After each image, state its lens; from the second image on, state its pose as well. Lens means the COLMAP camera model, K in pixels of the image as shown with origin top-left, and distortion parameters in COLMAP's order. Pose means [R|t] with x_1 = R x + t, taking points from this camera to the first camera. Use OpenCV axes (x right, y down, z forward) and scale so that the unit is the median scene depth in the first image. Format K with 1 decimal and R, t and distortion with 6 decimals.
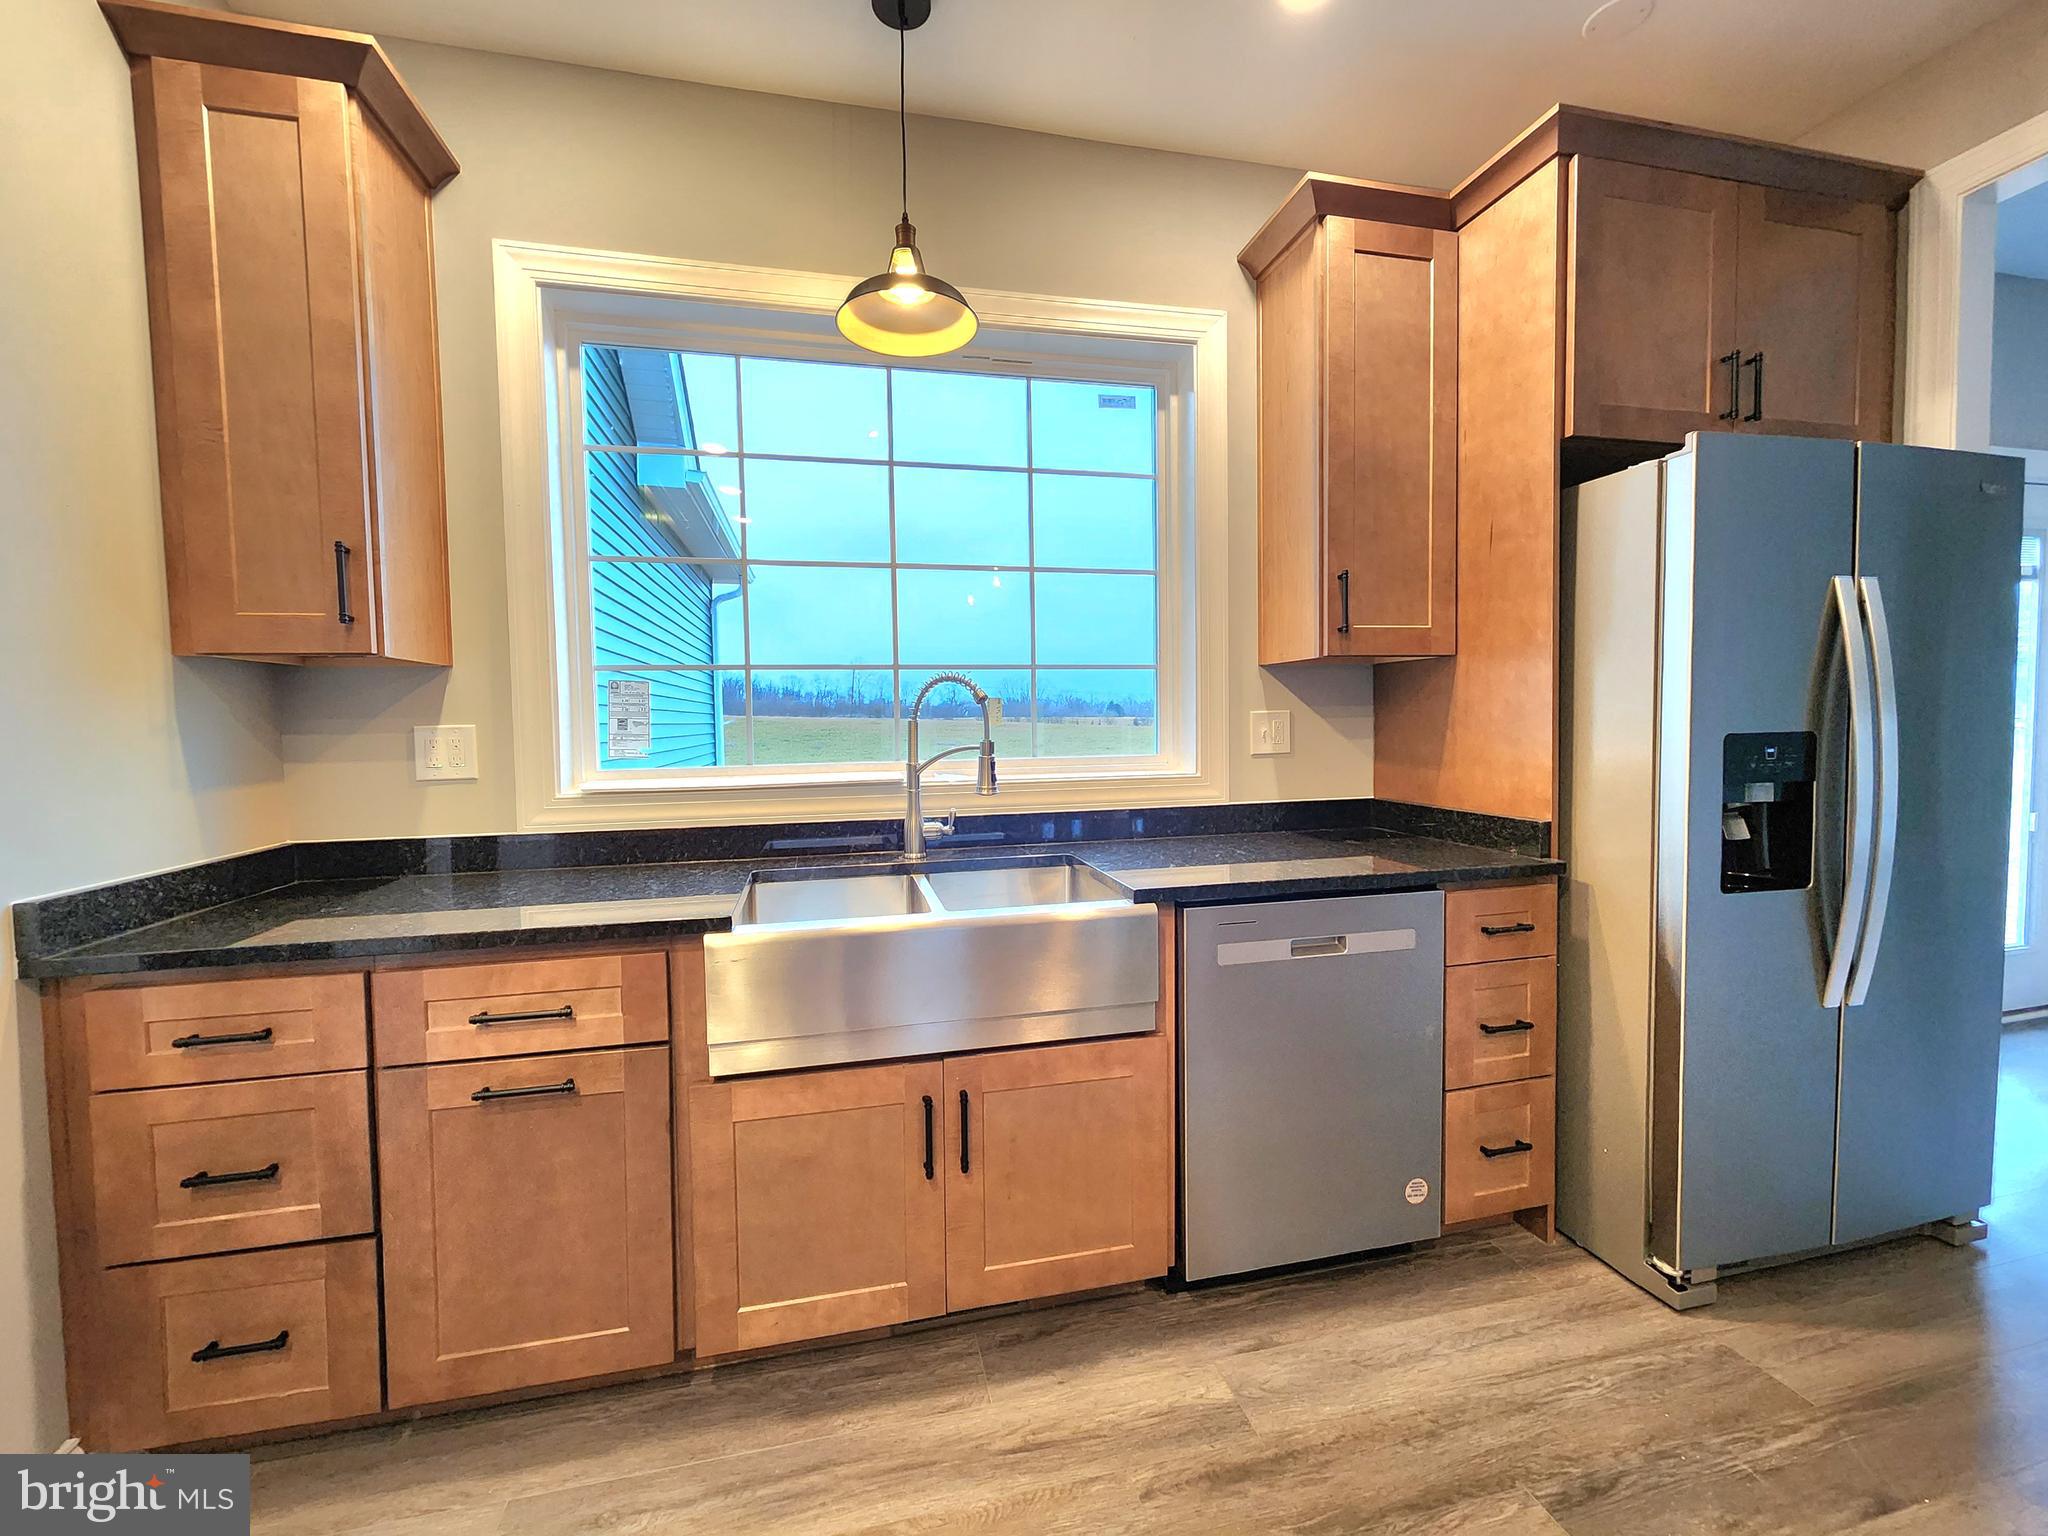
lens RADIAL K [[833.4, 0, 1012.2], [0, 833.4, 755.2], [0, 0, 1]] dist [0.002323, 0.000211]
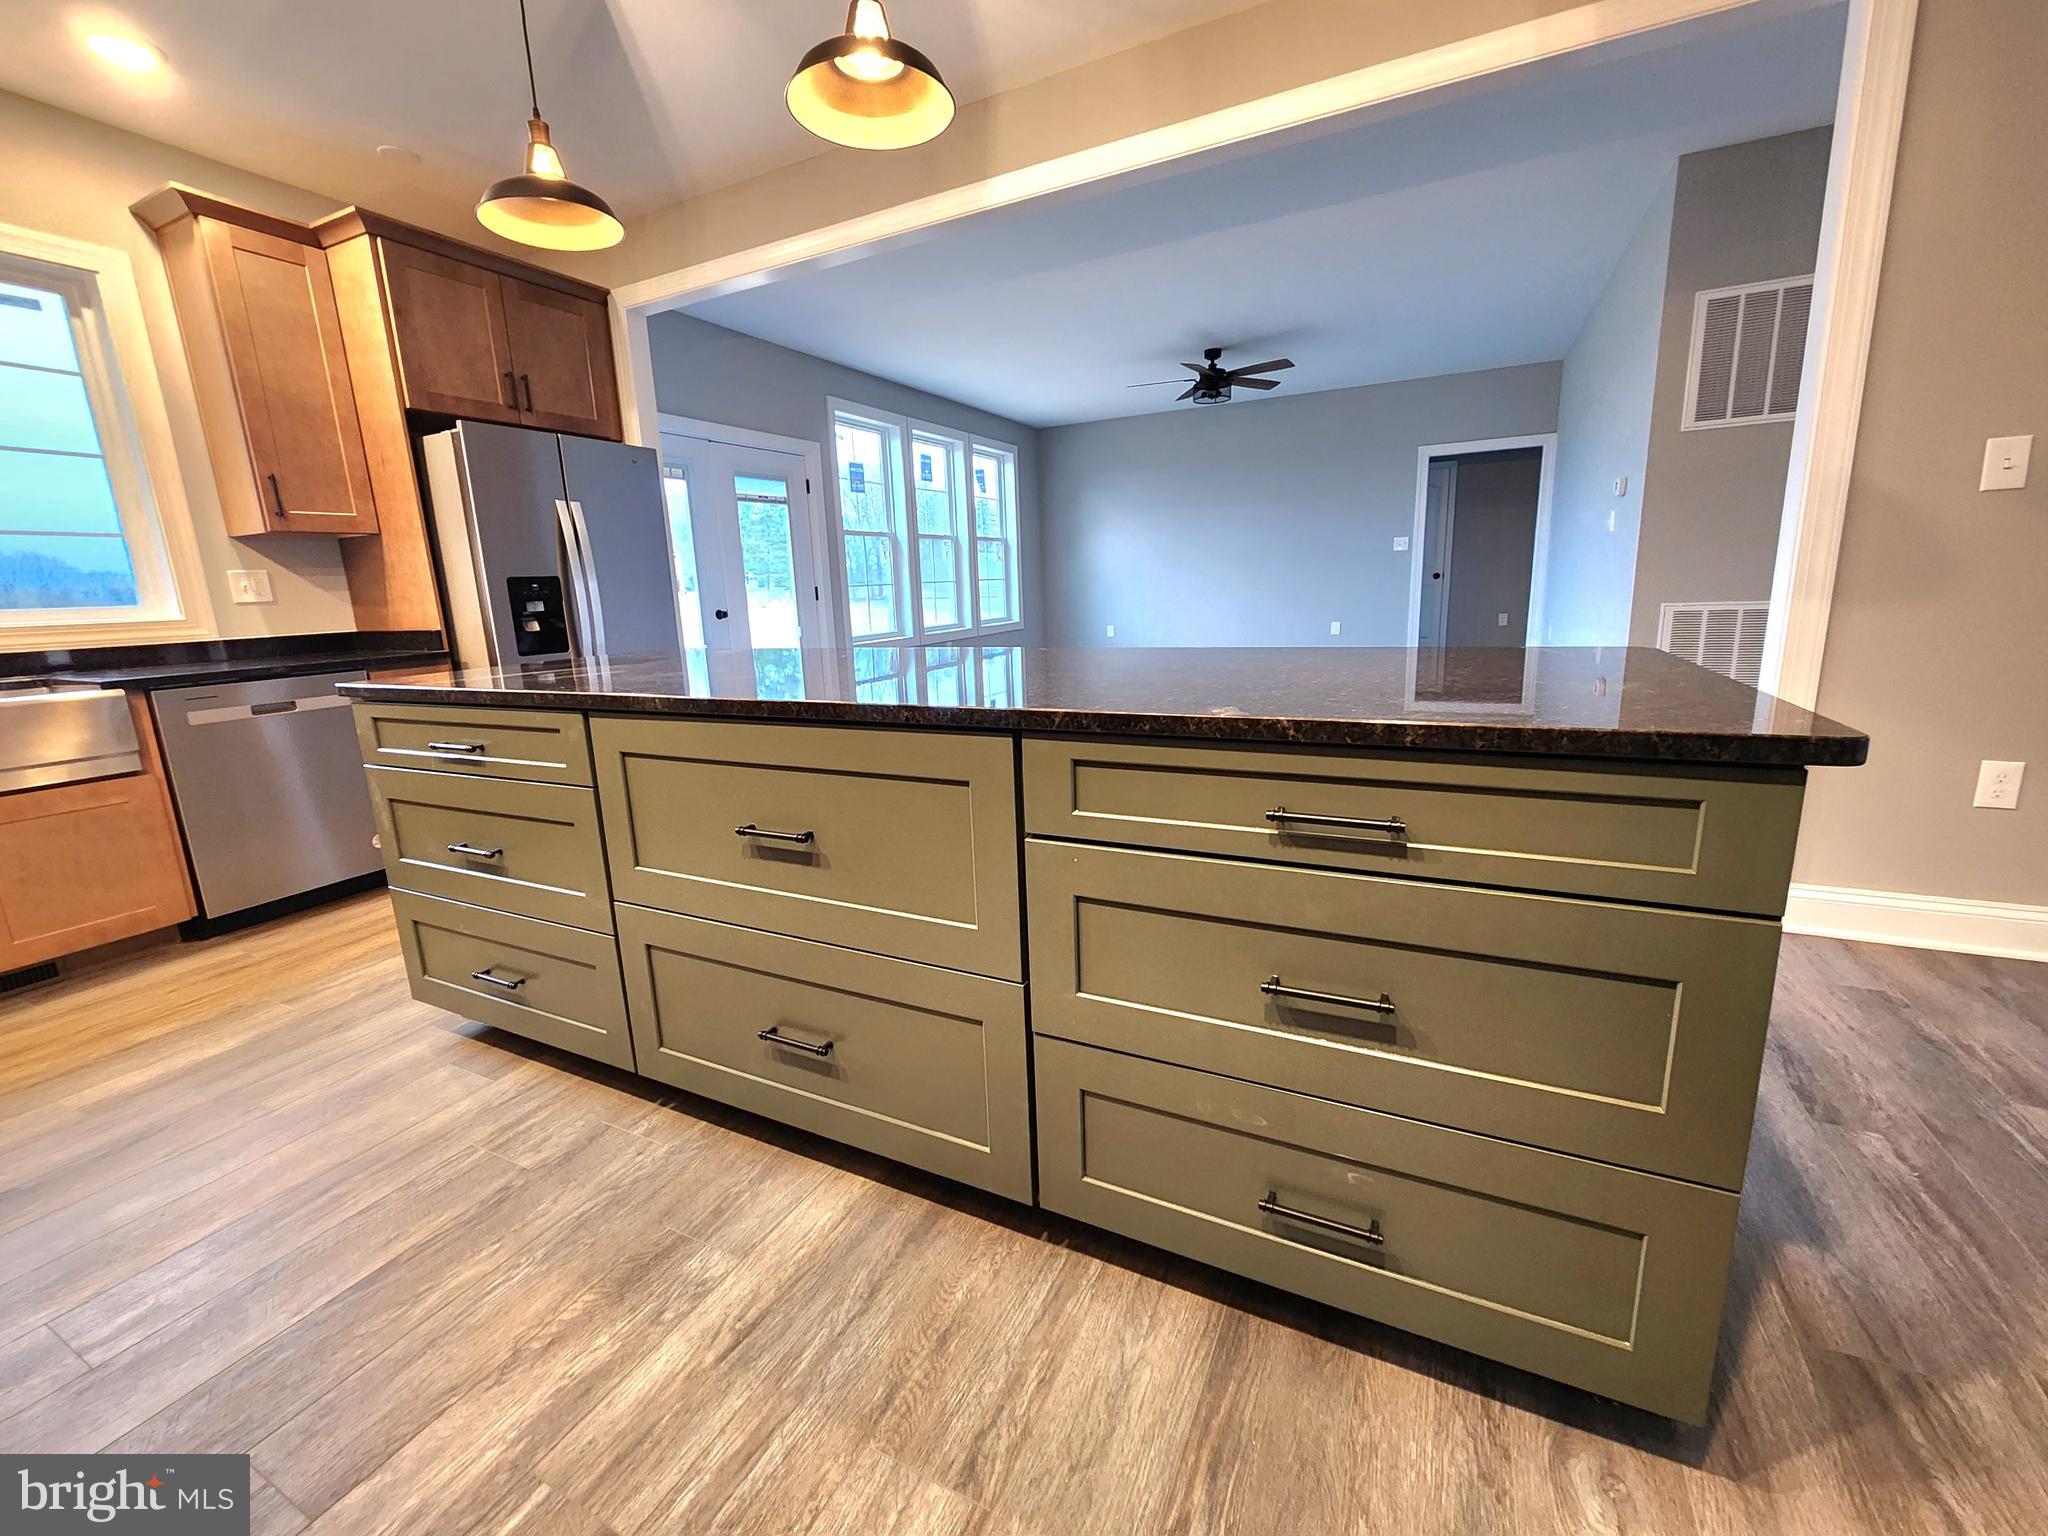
lens RADIAL K [[842.9, 0, 1013.7], [0, 842.9, 755.5], [0, 0, 1]] dist [-0.000338, 0.003774]
pose [[0.640776, -0.166751, 0.749400, 0.028699], [0.062875, 0.984246, 0.165246, 0.129405], [-0.765149, -0.058767, 0.641166, -1.192853]]
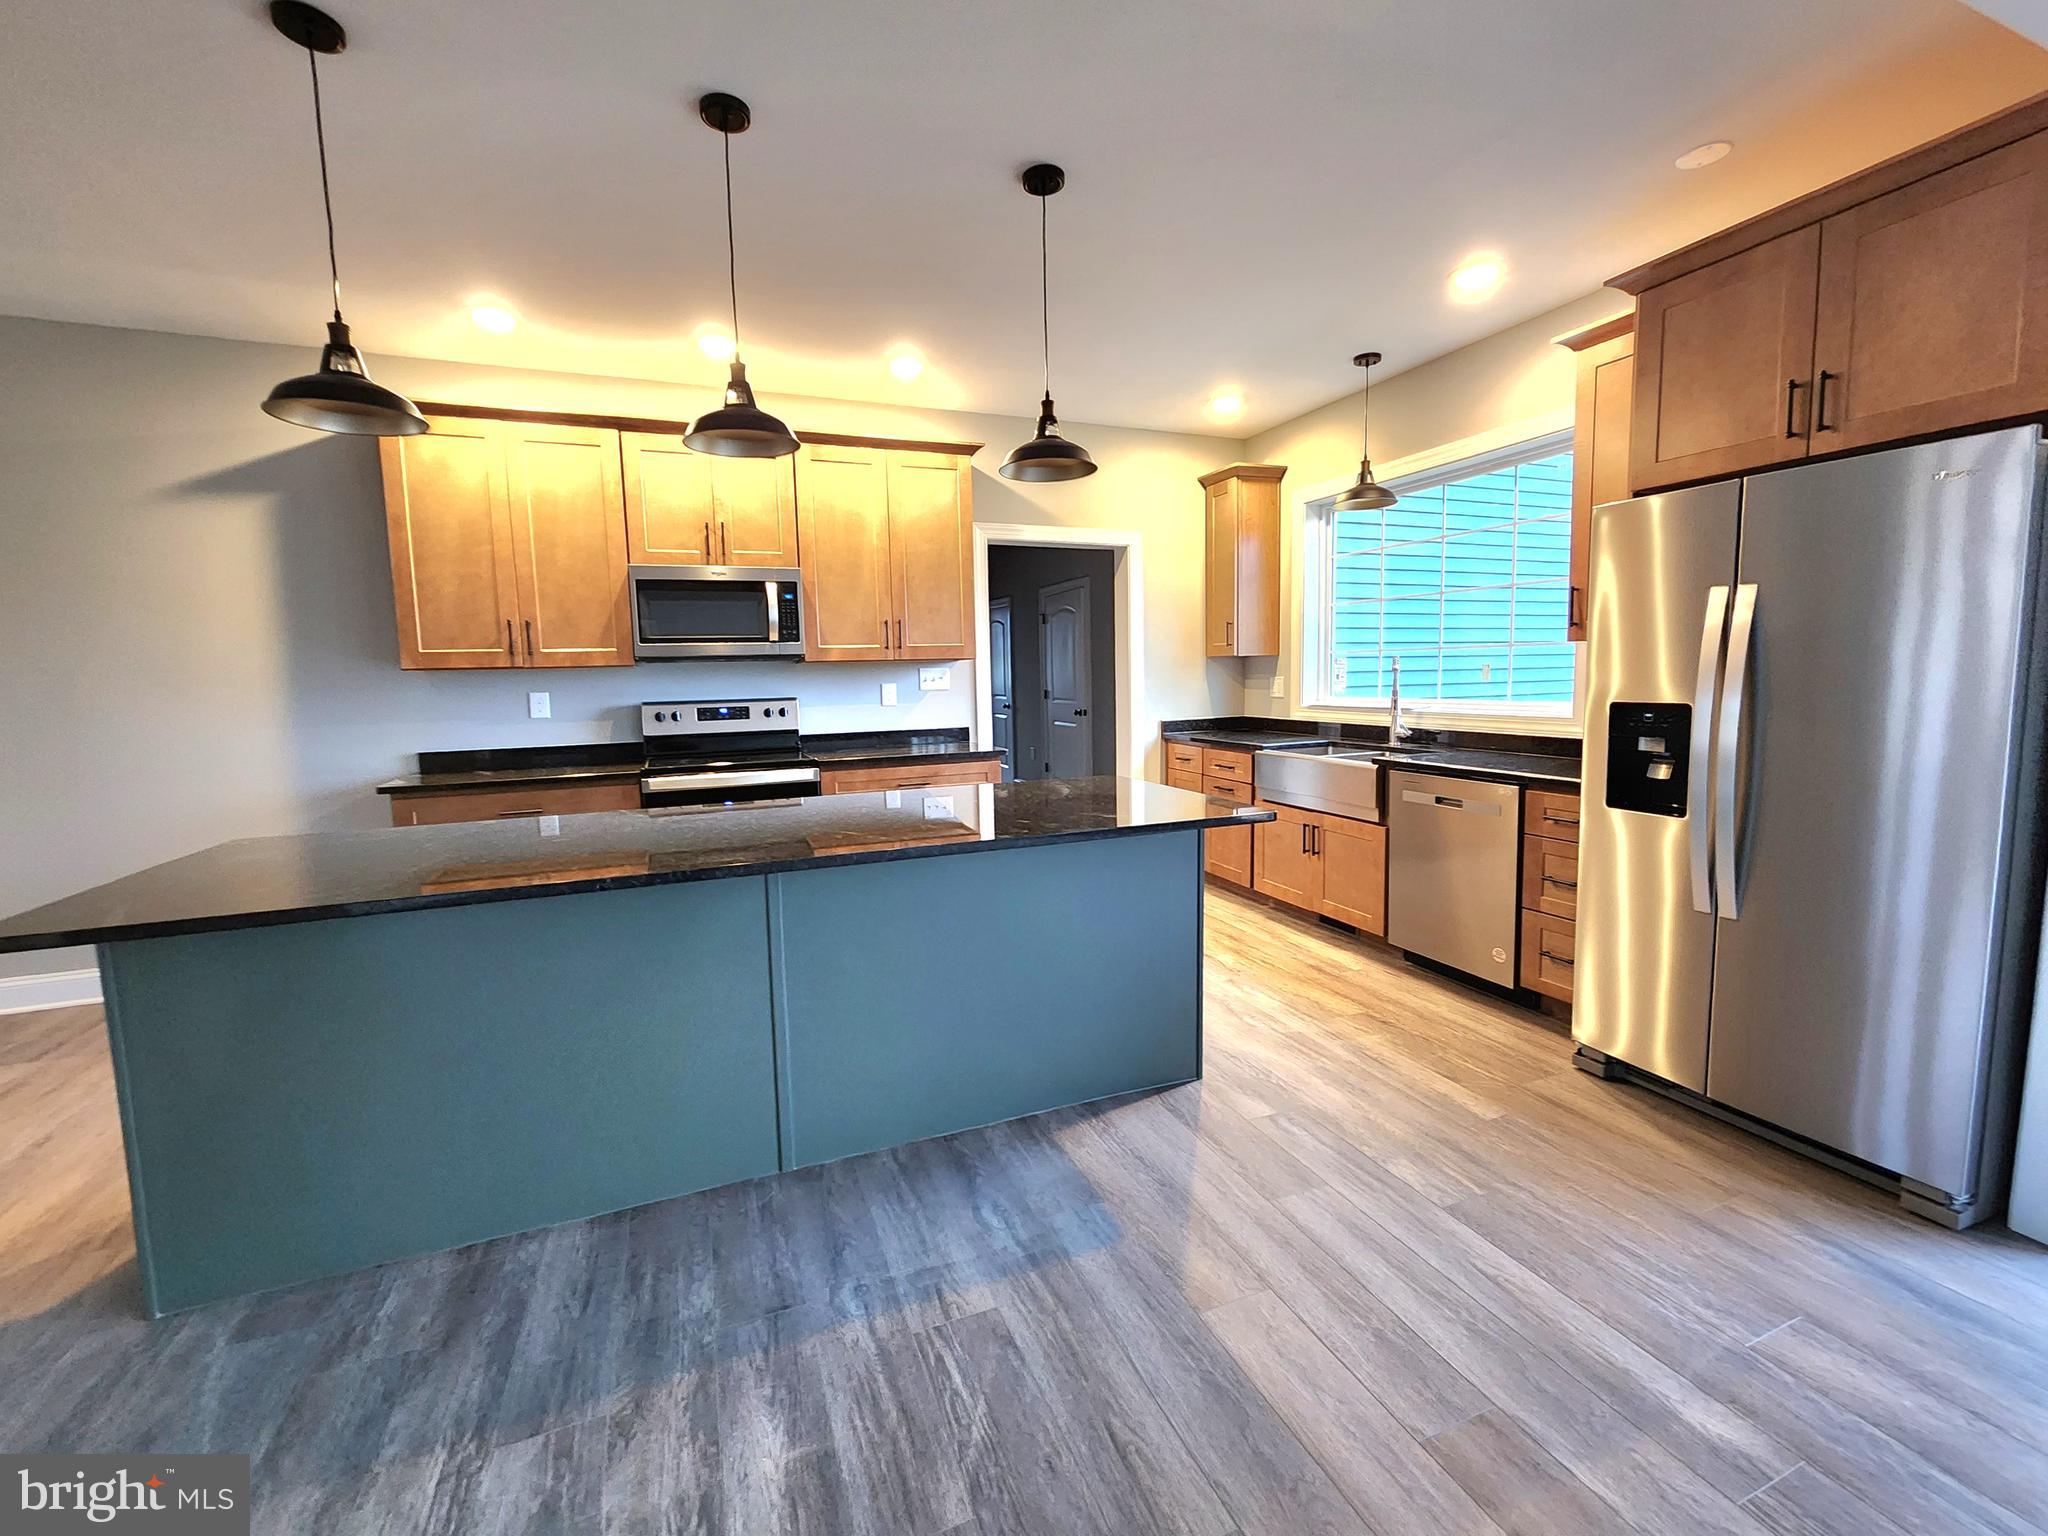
lens RADIAL K [[833.4, 0, 1012.2], [0, 833.4, 755.2], [0, 0, 1]] dist [0.002323, 0.000211]
pose [[0.151954, 0.111794, -0.982045, 2.012321], [-0.021367, 0.993722, 0.109817, -0.066000], [0.988157, 0.004296, 0.153389, -0.281743]]
